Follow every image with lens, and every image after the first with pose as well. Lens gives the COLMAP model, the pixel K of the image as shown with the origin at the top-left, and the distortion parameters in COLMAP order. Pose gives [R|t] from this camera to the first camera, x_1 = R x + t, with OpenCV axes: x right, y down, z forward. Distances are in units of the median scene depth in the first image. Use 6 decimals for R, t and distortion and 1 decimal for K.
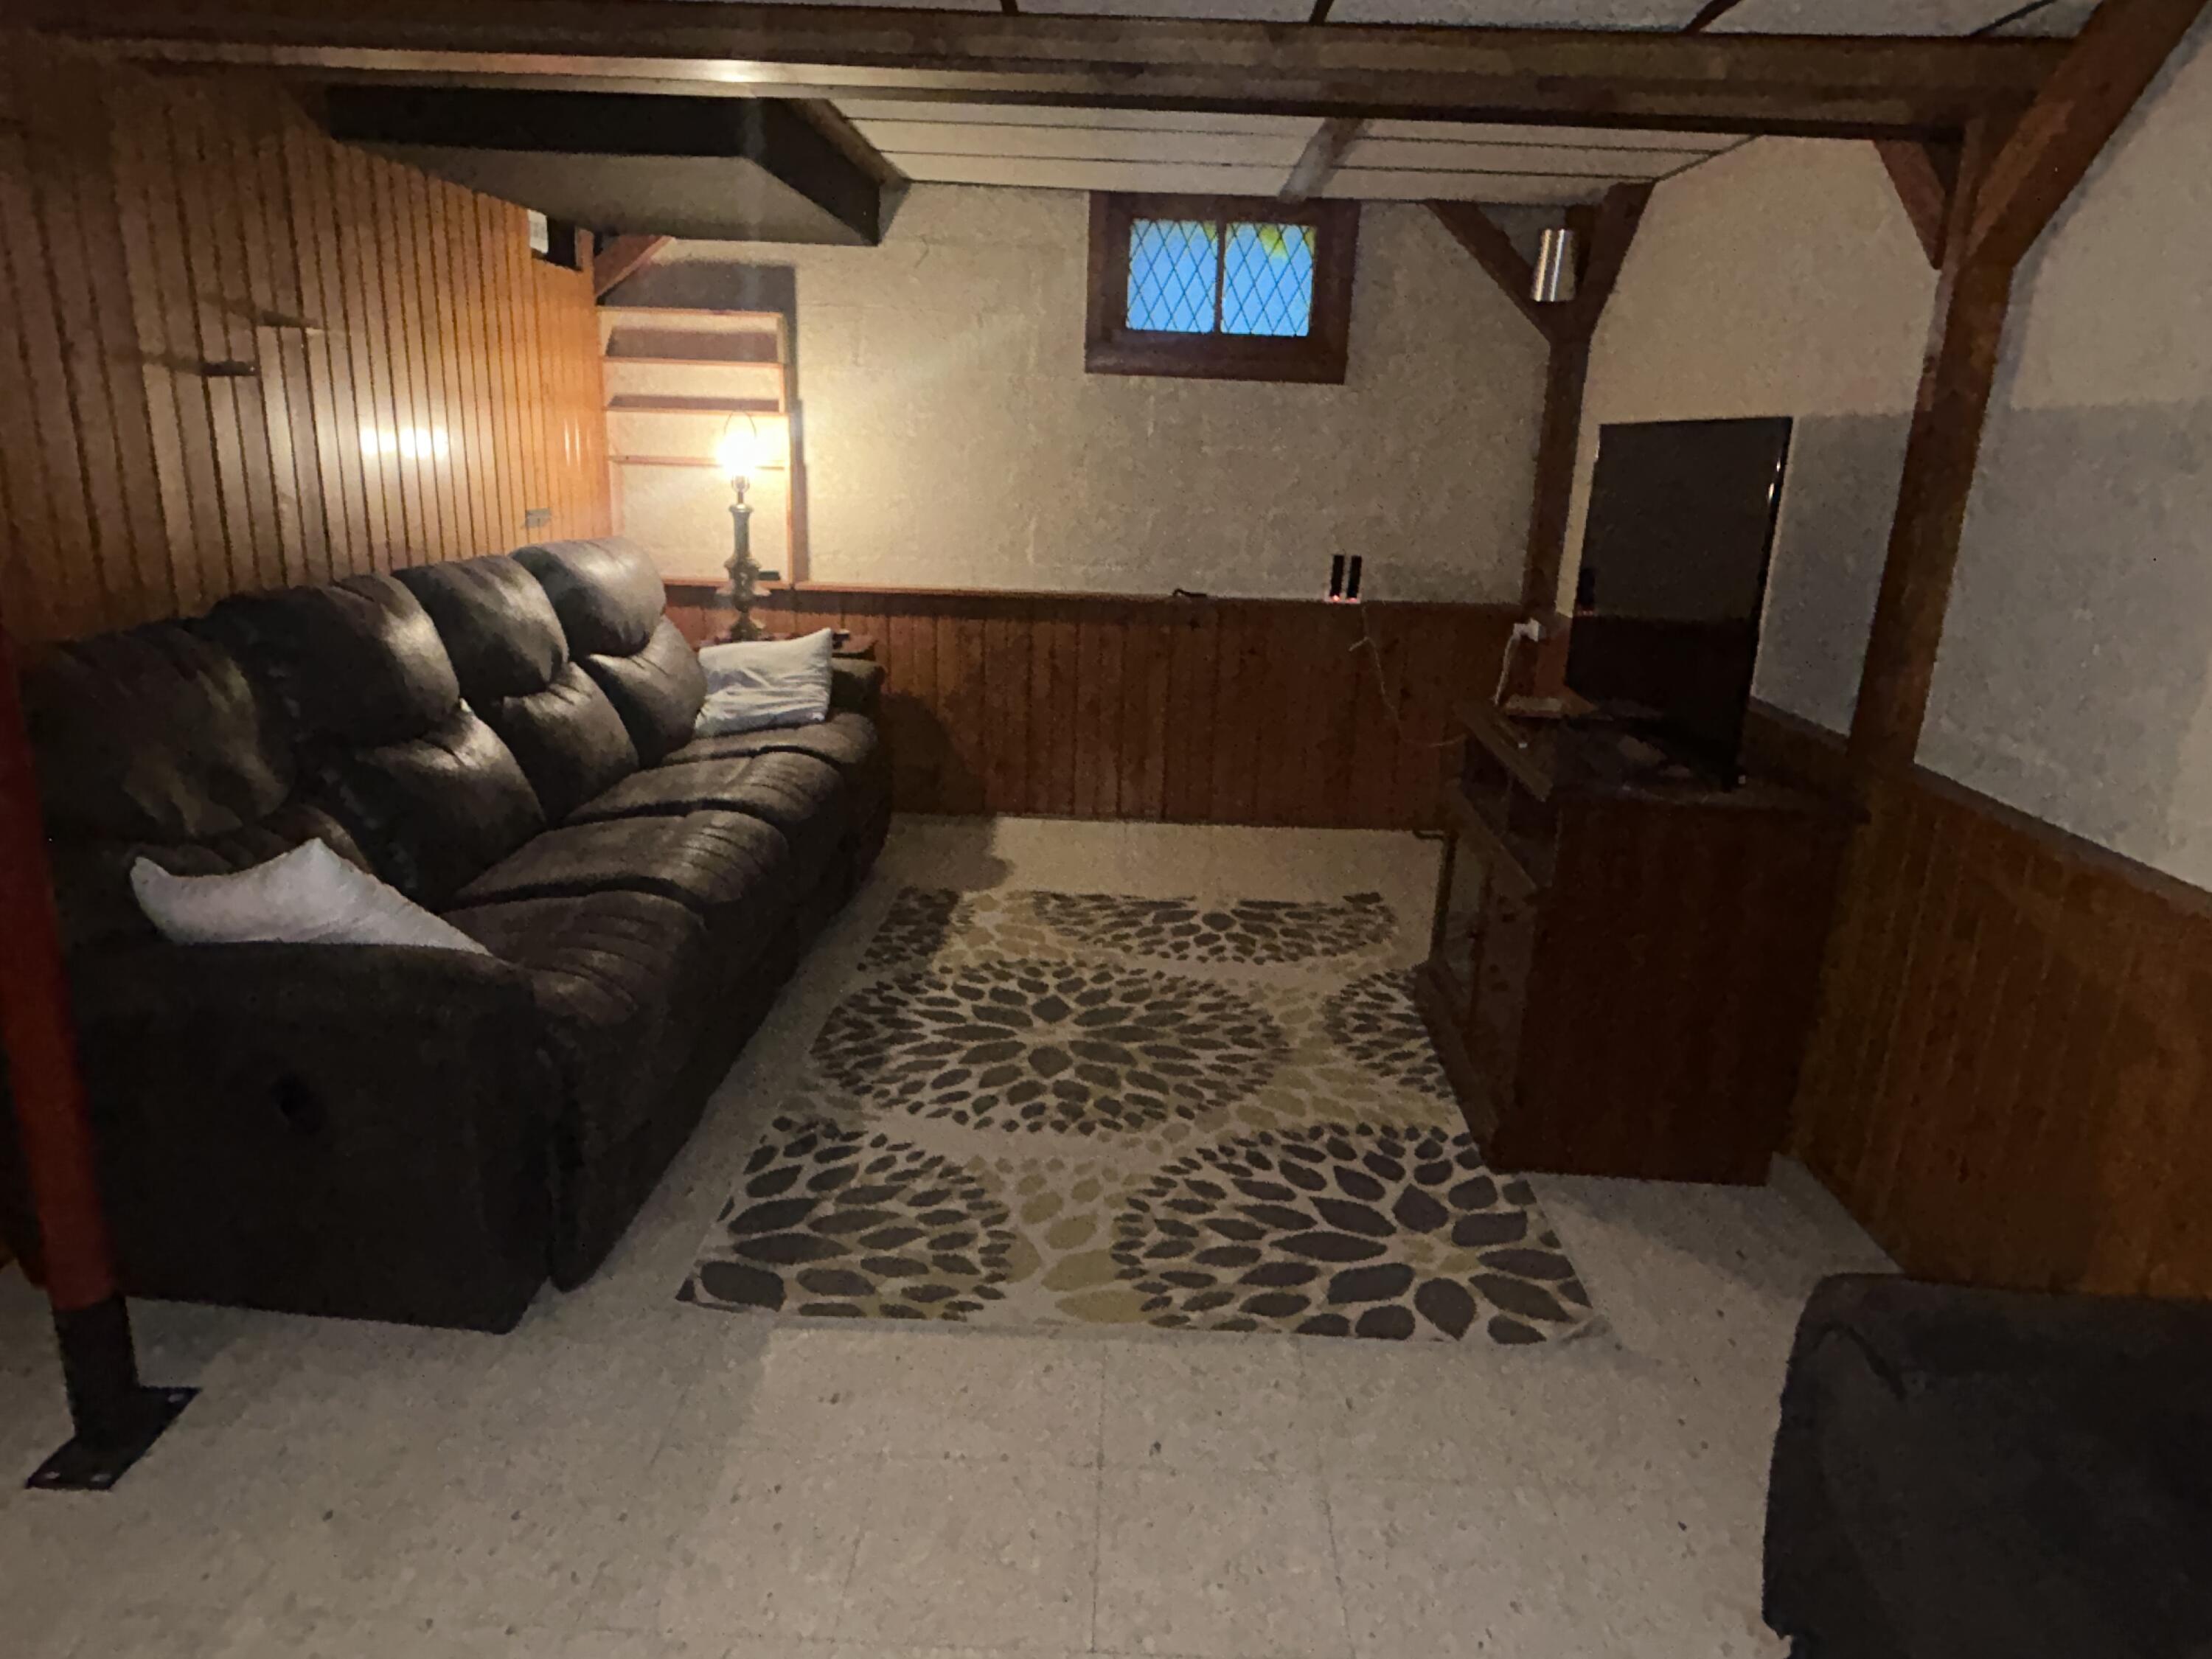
lens RADIAL K [[1364.0, 0, 1106.0], [0, 1364.0, 829.5], [0, 0, 1]] dist [0.001870, 0.000661]
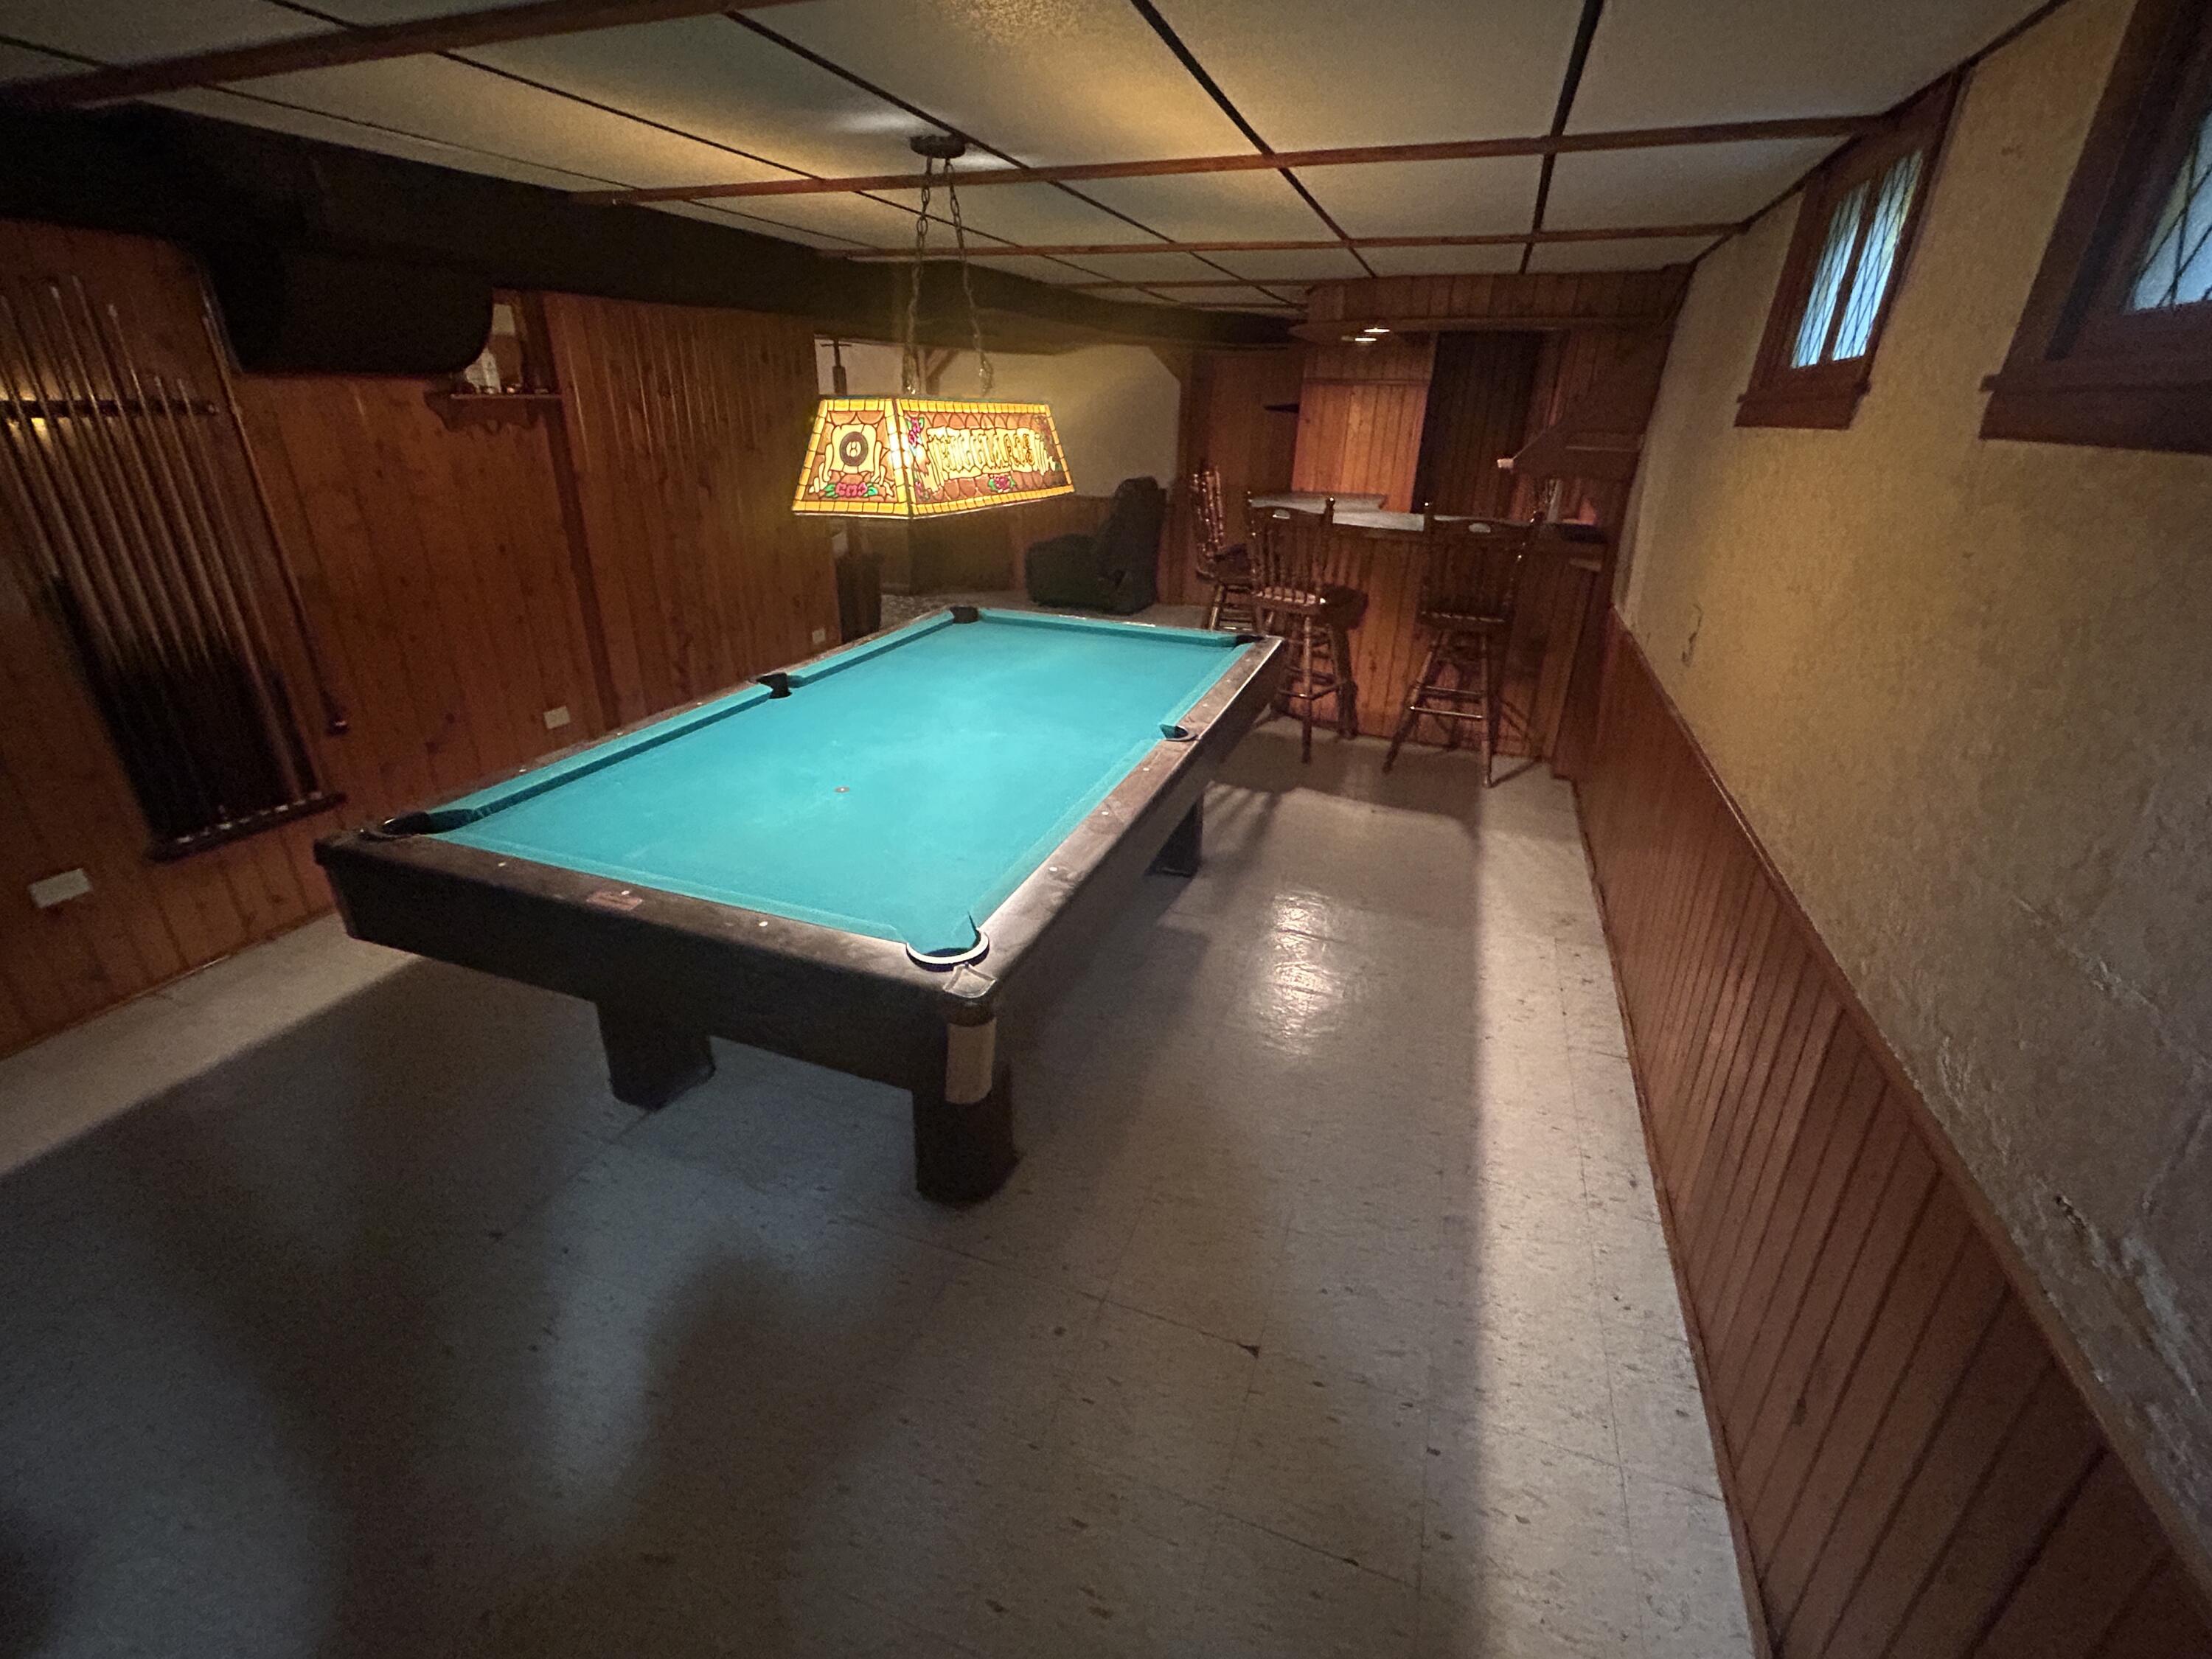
lens RADIAL K [[965.5, 0, 1099.1], [0, 965.5, 824.9], [0, 0, 1]] dist [-0.000235, 0.000097]
pose [[0.317575, -0.417015, 0.851613, -2.901641], [0.262959, 0.901611, 0.343438, 0.008468], [-0.911043, 0.114872, 0.395987, -0.792673]]
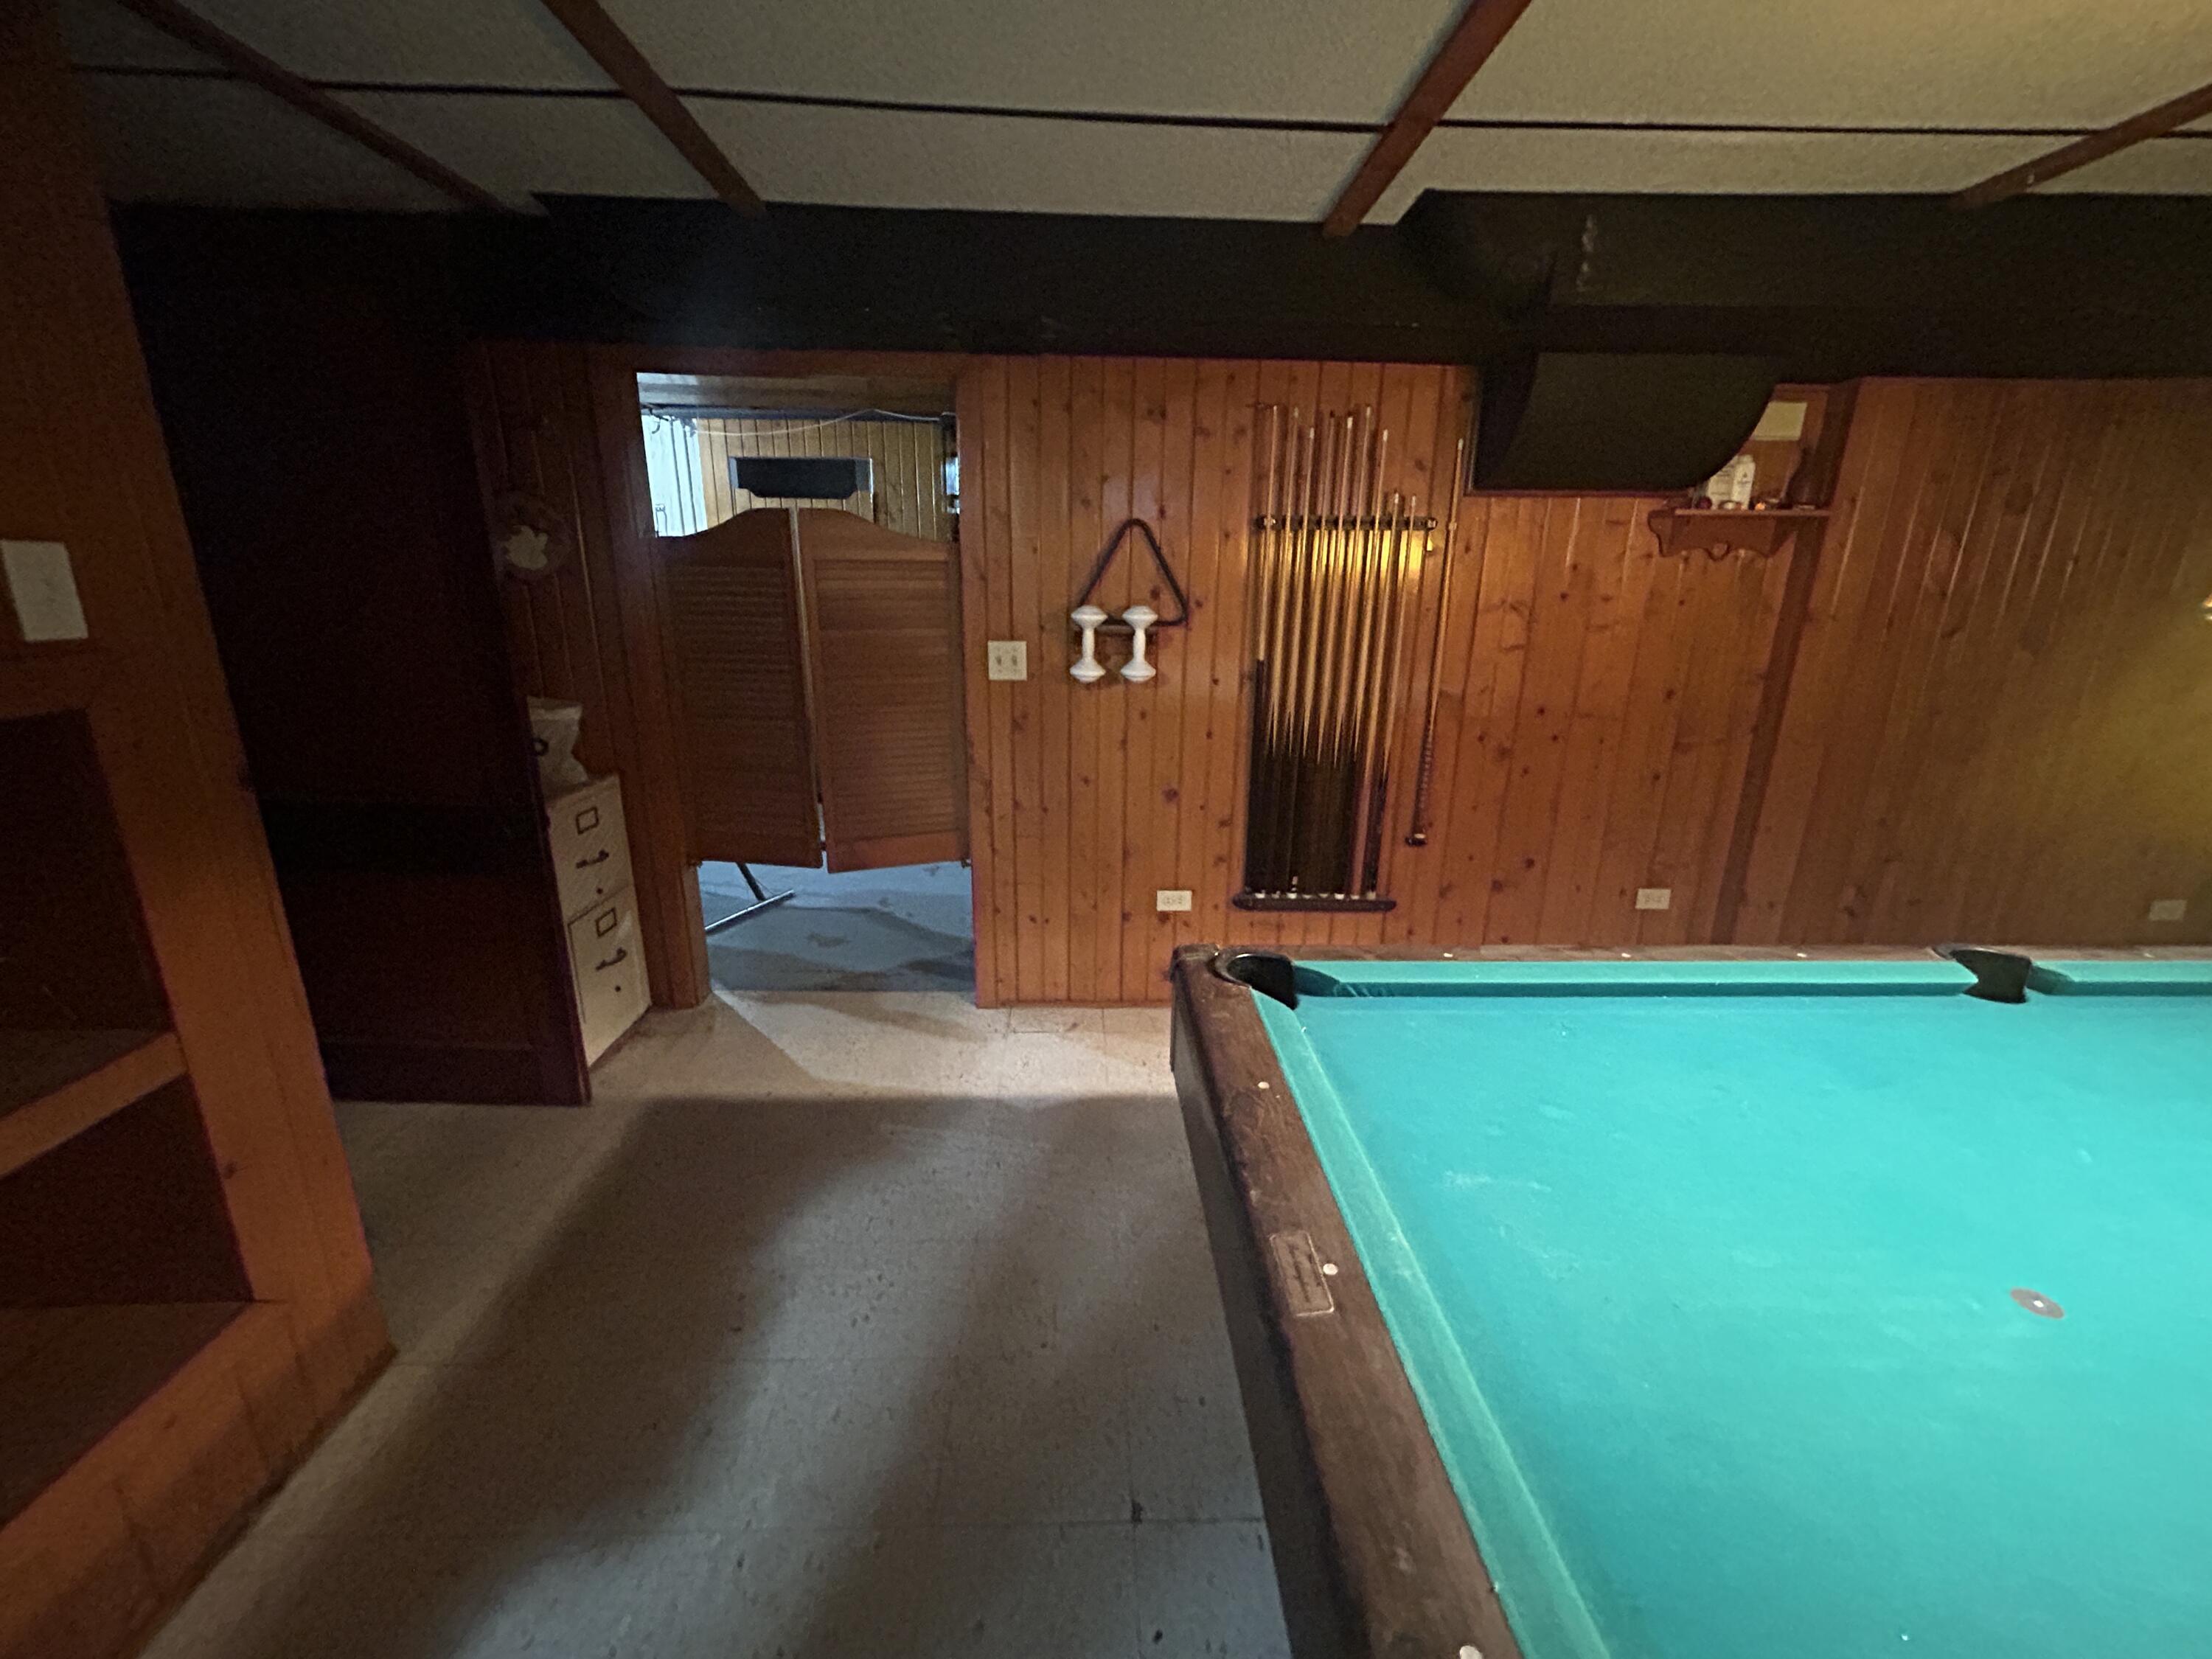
lens RADIAL K [[895.0, 0, 1106.0], [0, 895.0, 829.5], [0, 0, 1]] dist [0.000466, 0.000095]
pose [[0.997800, -0.044656, 0.049000, -2.501726], [0.044941, 0.998979, -0.004723, 0.044464], [-0.048739, 0.006914, 0.998788, -0.499687]]
